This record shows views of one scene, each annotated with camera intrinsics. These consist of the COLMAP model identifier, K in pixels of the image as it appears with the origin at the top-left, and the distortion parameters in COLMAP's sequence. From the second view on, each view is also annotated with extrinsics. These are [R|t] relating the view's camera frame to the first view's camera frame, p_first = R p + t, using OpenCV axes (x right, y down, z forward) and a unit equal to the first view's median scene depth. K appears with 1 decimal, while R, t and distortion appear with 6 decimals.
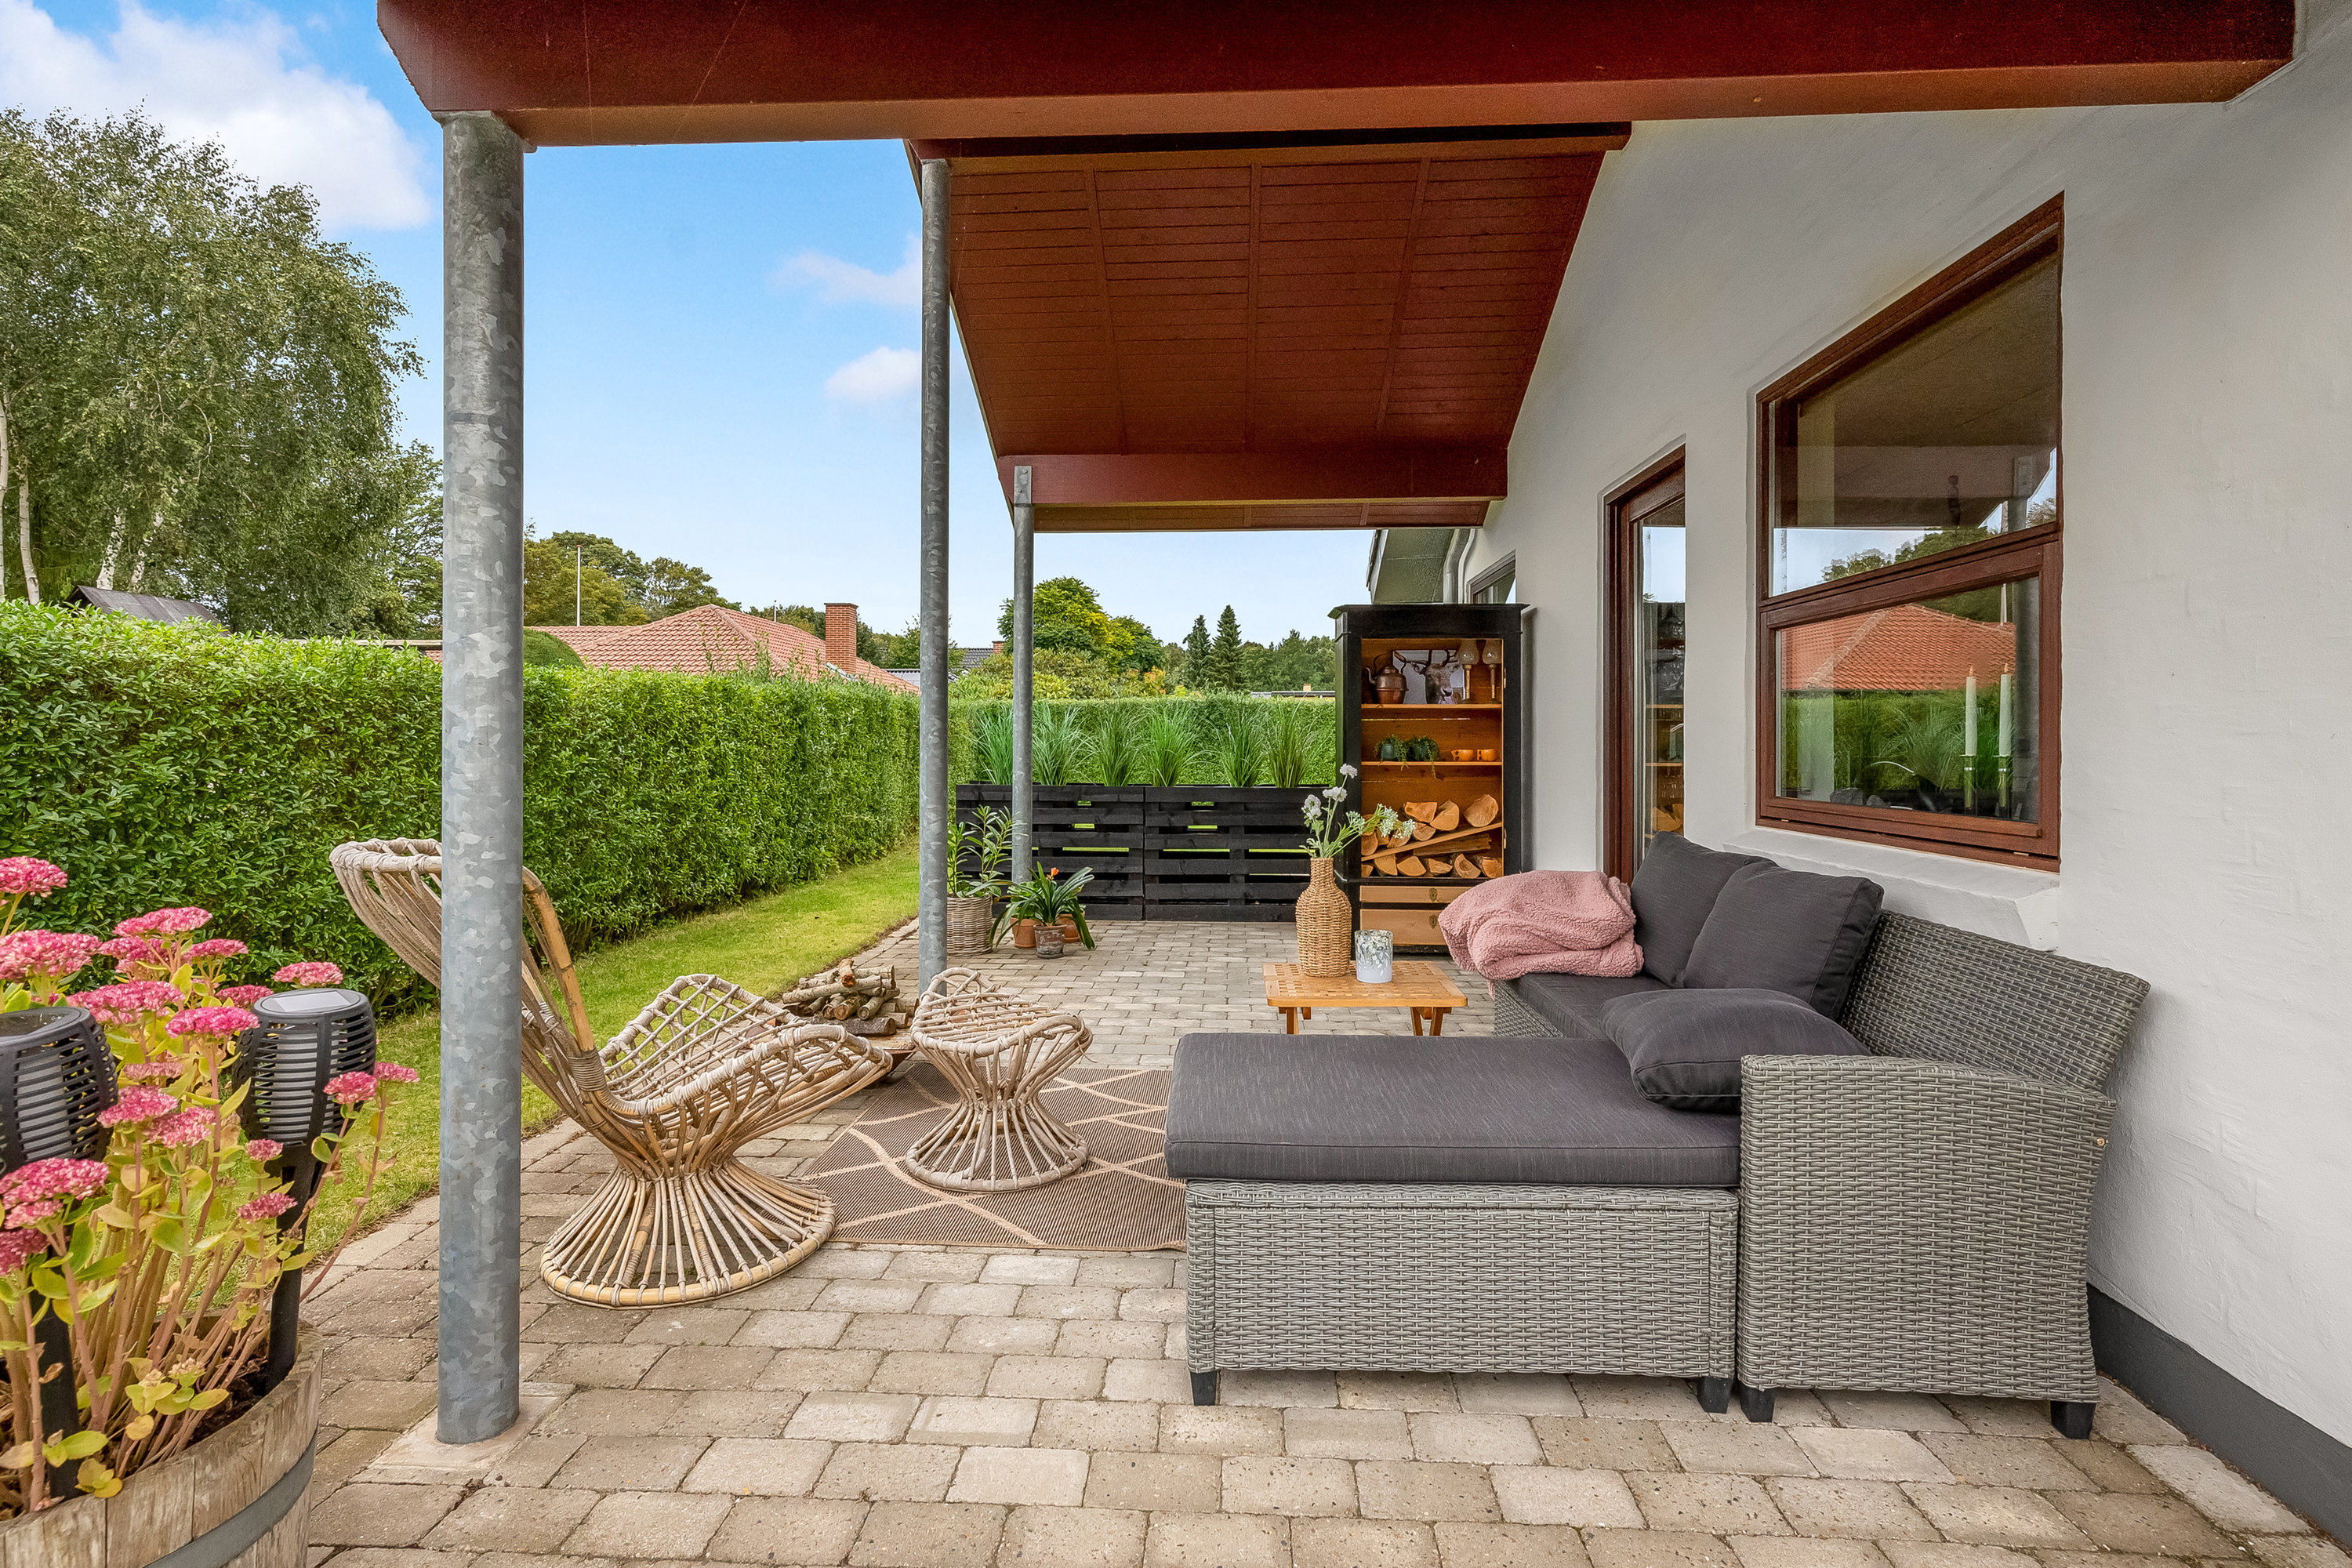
lens RADIAL K [[1150.0, 0, 1183.8], [0, 1150.0, 773.5], [0, 0, 1]] dist [0.004849, 0.001016]
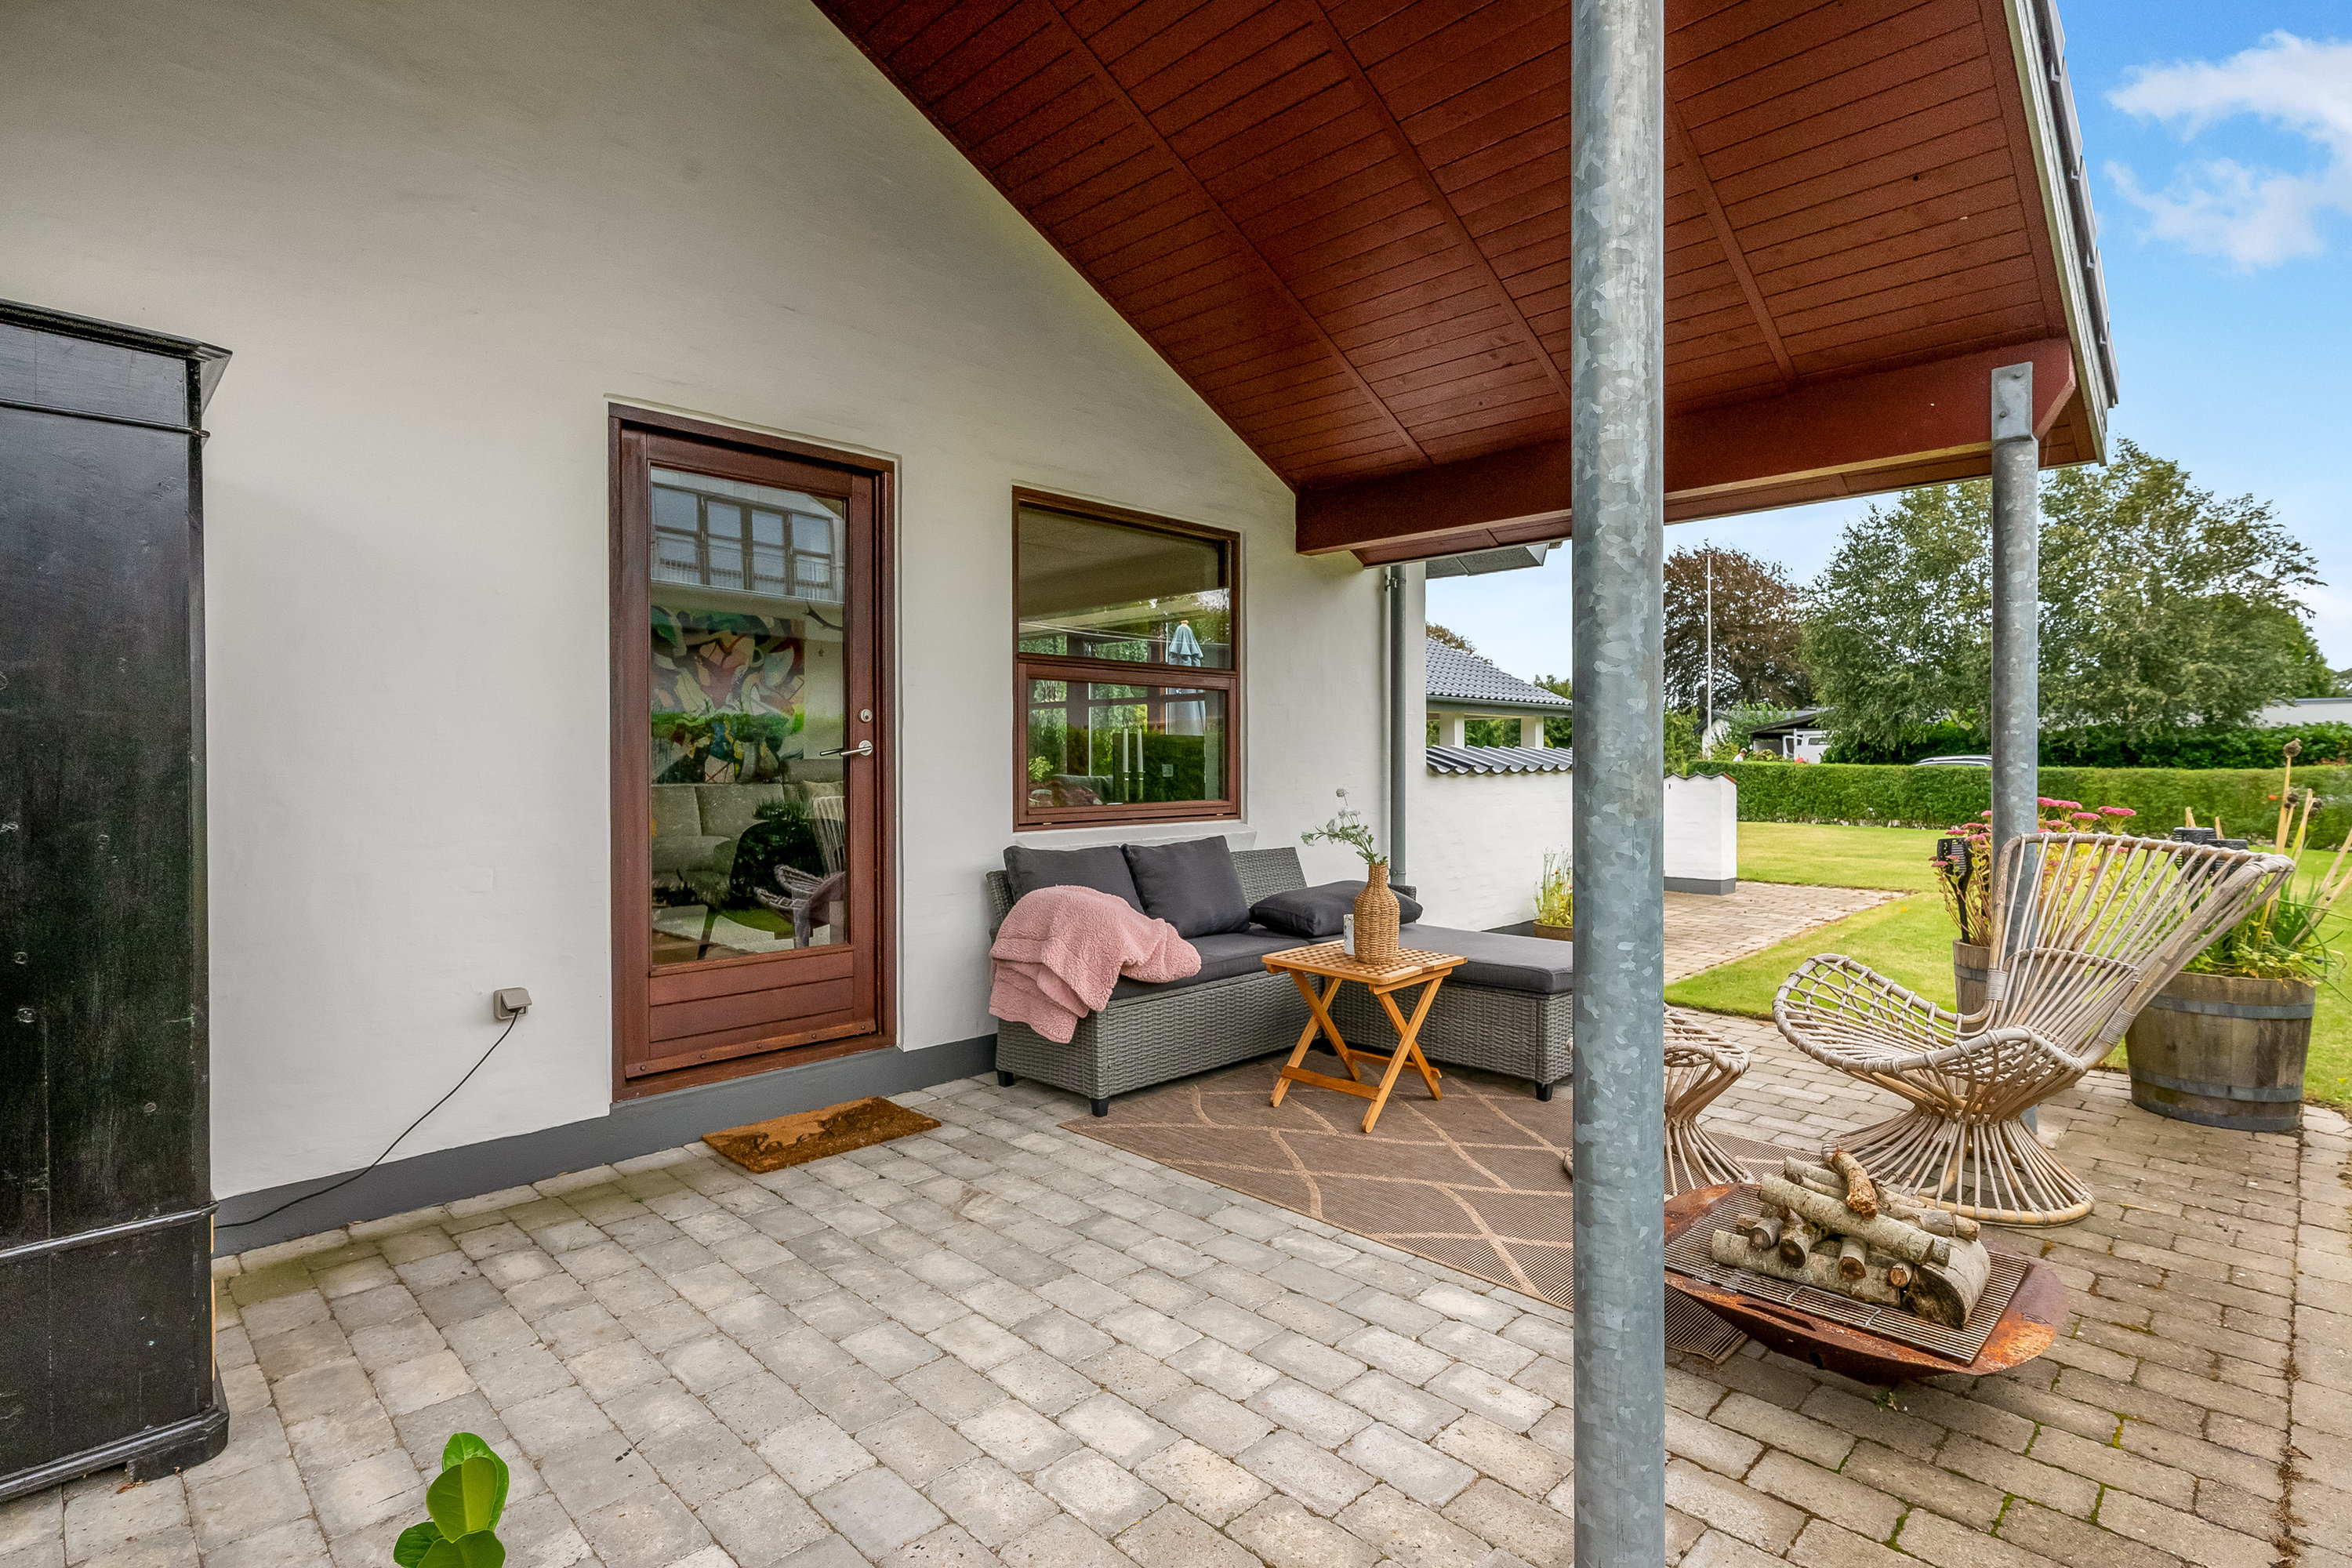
lens RADIAL K [[1150.0, 0, 1183.8], [0, 1150.0, 773.5], [0, 0, 1]] dist [0.004849, 0.001016]
pose [[-0.743460, -0.010479, 0.668698, -0.344224], [0.015113, 0.999359, 0.032463, -0.040896], [-0.668610, 0.034240, -0.742825, 1.320169]]
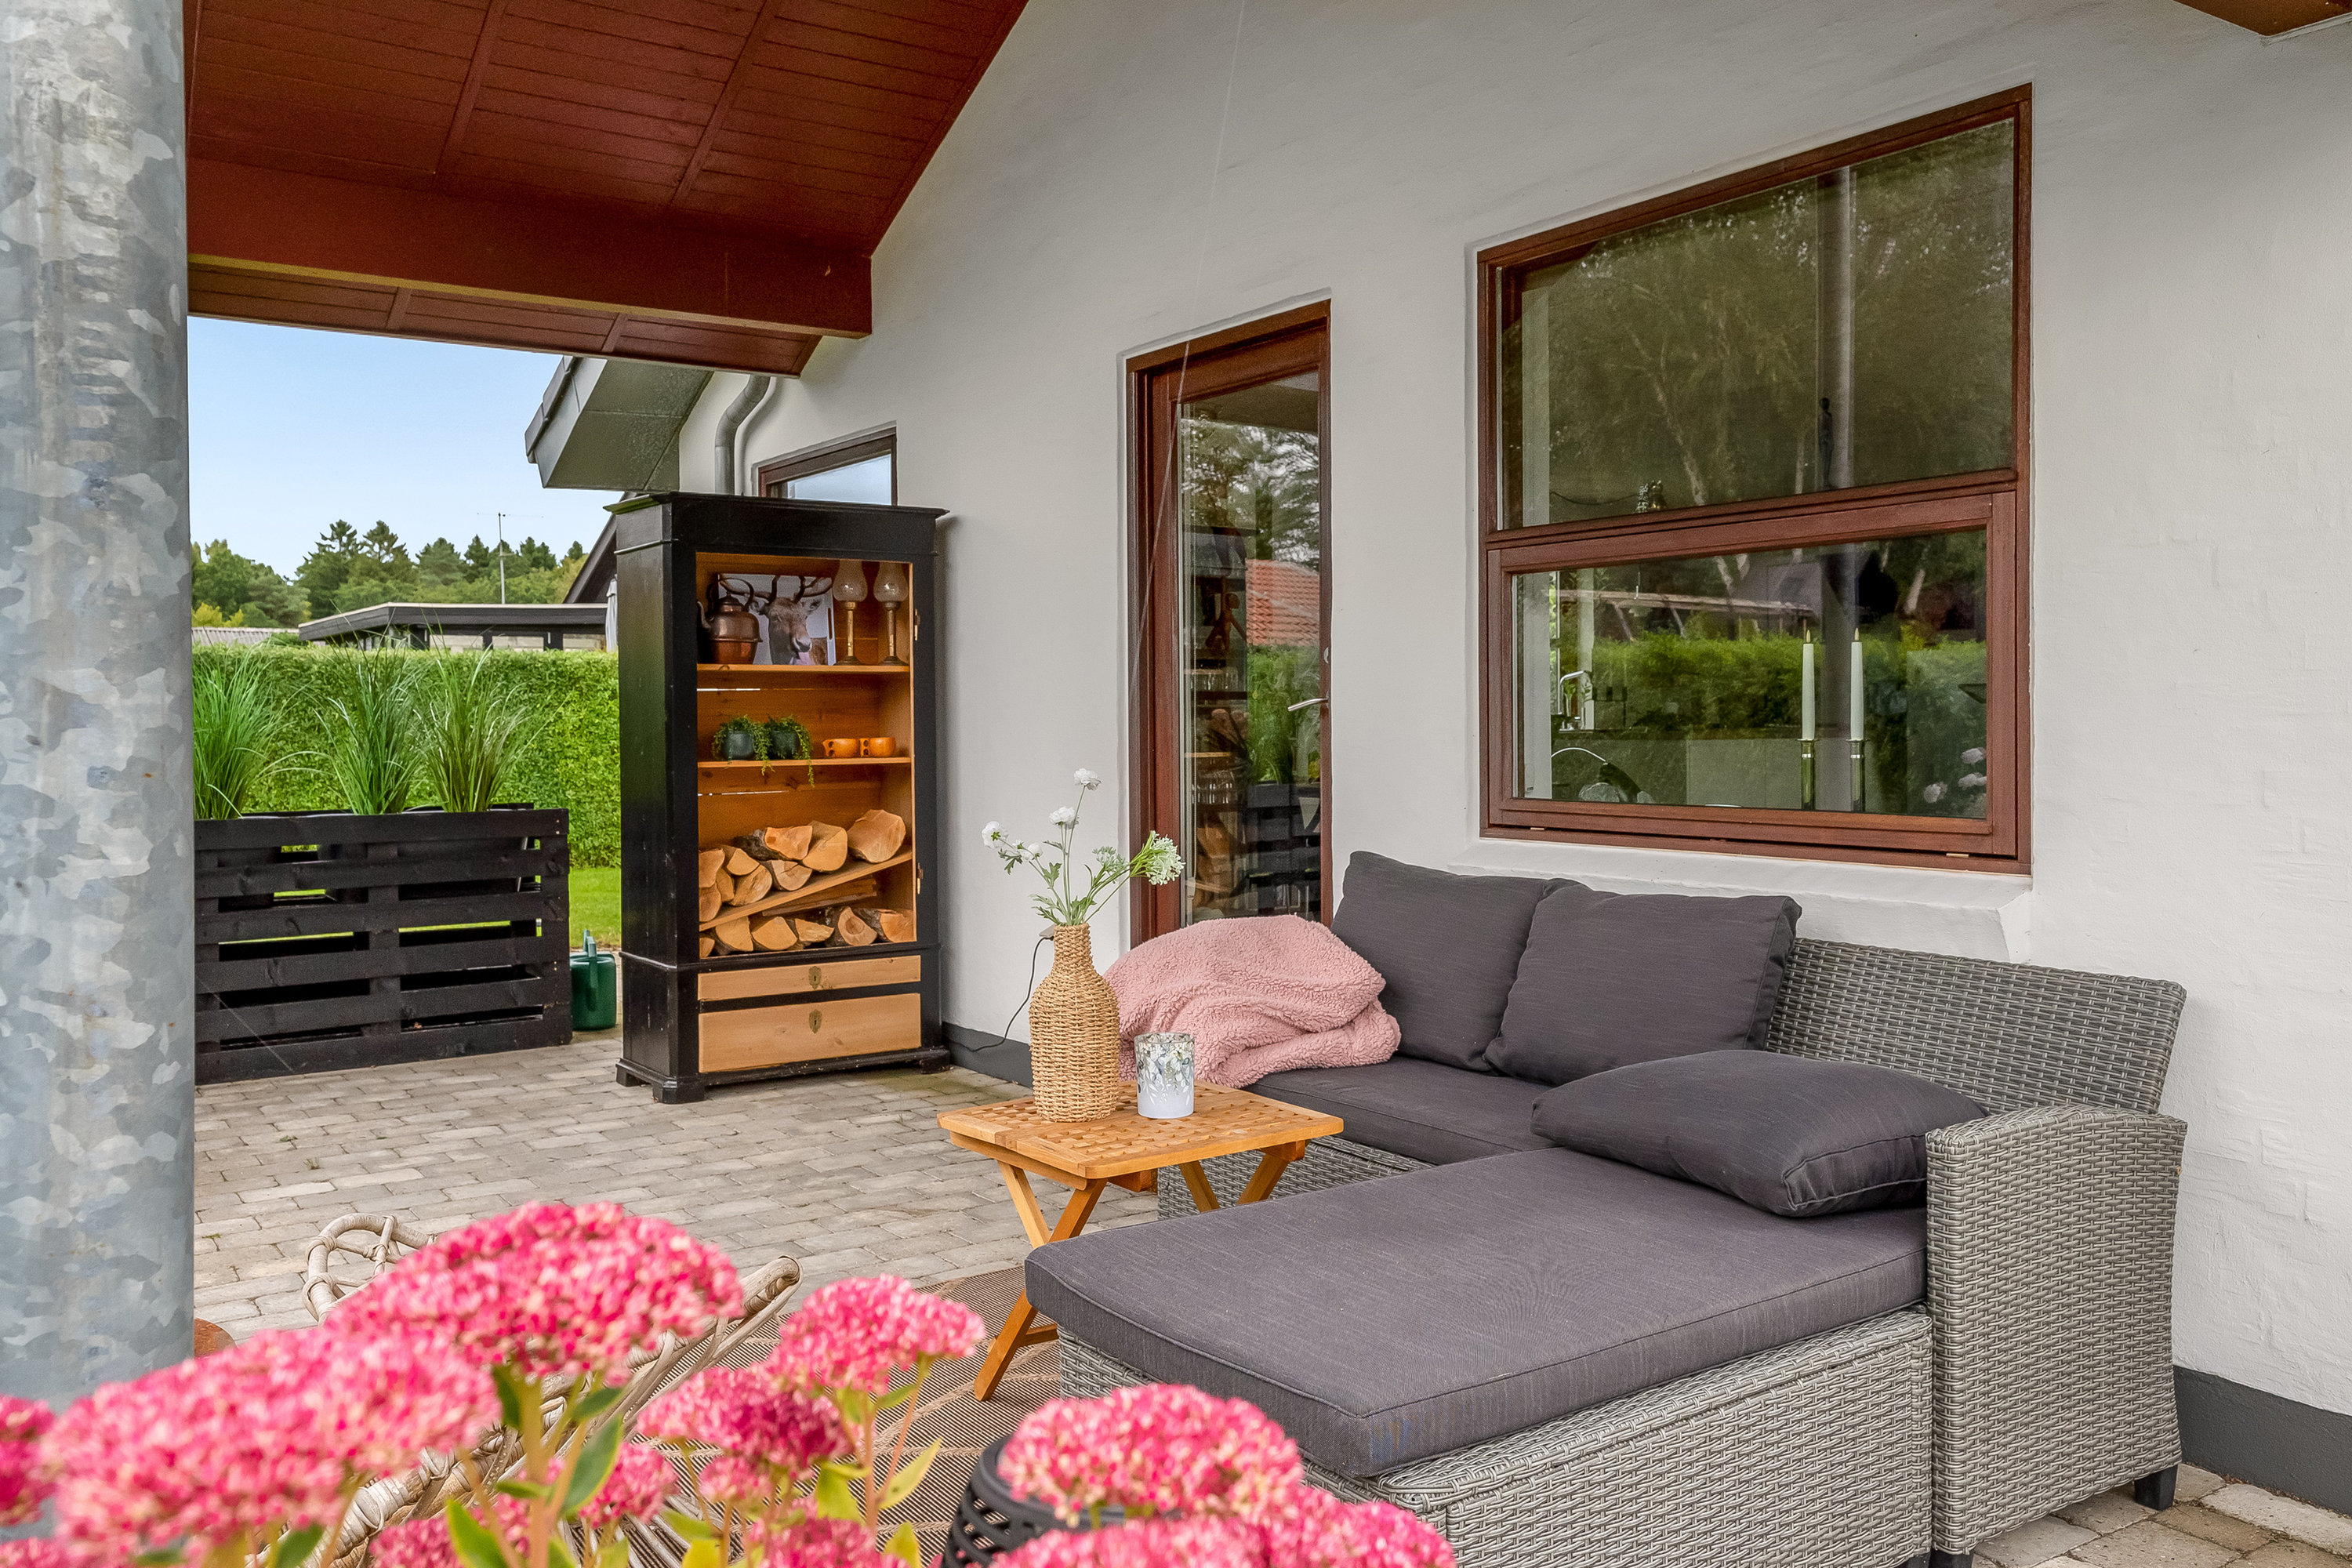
lens RADIAL K [[1851.1, 0, 1176.0], [0, 1851.1, 784.0], [0, 0, 1]] dist [0.032744, -0.005149]
pose [[0.794346, -0.029584, 0.606744, -0.278647], [0.025422, 0.999557, 0.015455, -0.009295], [-0.606933, 0.003148, 0.794747, 0.126919]]
